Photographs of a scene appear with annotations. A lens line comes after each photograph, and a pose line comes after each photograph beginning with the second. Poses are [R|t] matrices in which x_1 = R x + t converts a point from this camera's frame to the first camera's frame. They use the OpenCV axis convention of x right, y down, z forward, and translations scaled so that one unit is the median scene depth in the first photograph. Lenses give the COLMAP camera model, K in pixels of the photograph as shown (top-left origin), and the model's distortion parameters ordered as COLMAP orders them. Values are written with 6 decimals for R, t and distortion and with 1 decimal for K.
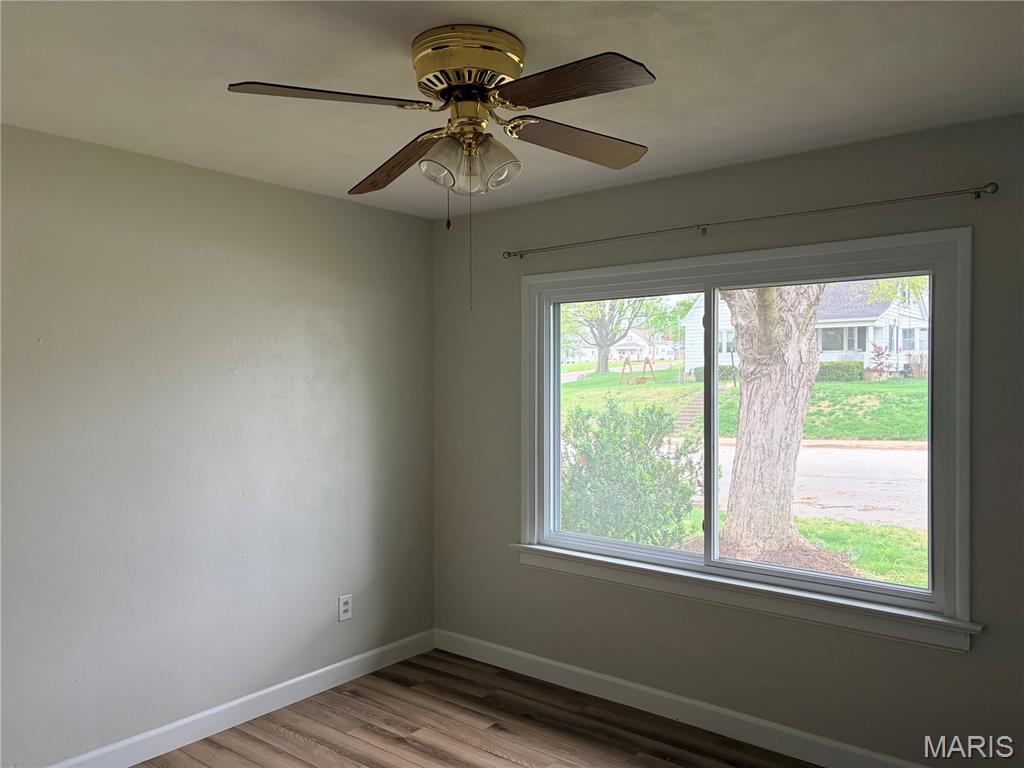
lens RADIAL K [[776.8, 0, 505.5], [0, 776.8, 376.6], [0, 0, 1]] dist [0.069659, -0.054997]
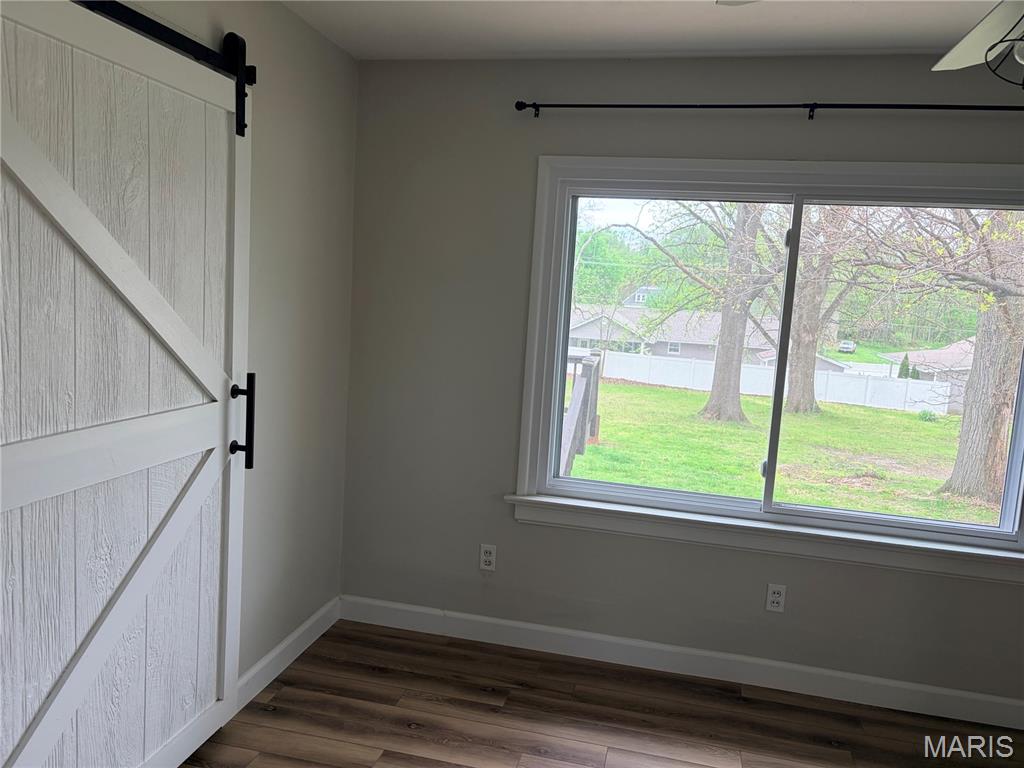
lens RADIAL K [[776.8, 0, 506.5], [0, 776.8, 385.6], [0, 0, 1]] dist [0.069659, -0.054997]
pose [[0.890950, -0.000076, 0.454101, -0.265805], [-0.061336, 0.990816, 0.120508, 0.003325], [-0.449940, -0.135219, 0.882763, 0.226141]]
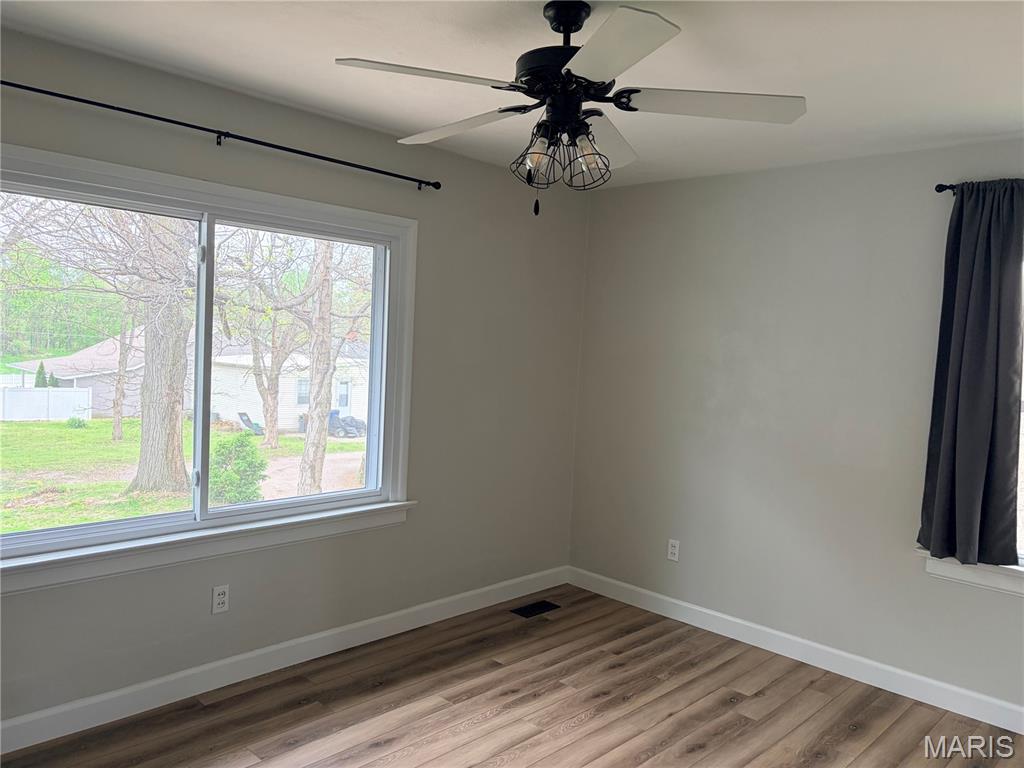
lens RADIAL K [[776.8, 0, 510.0], [0, 776.8, 384.7], [0, 0, 1]] dist [0.069659, -0.054997]
pose [[0.077944, -0.049249, 0.995741, -0.414600], [-0.044312, 0.997621, 0.052810, 0.010794], [-0.995972, -0.048239, 0.075577, 0.381829]]
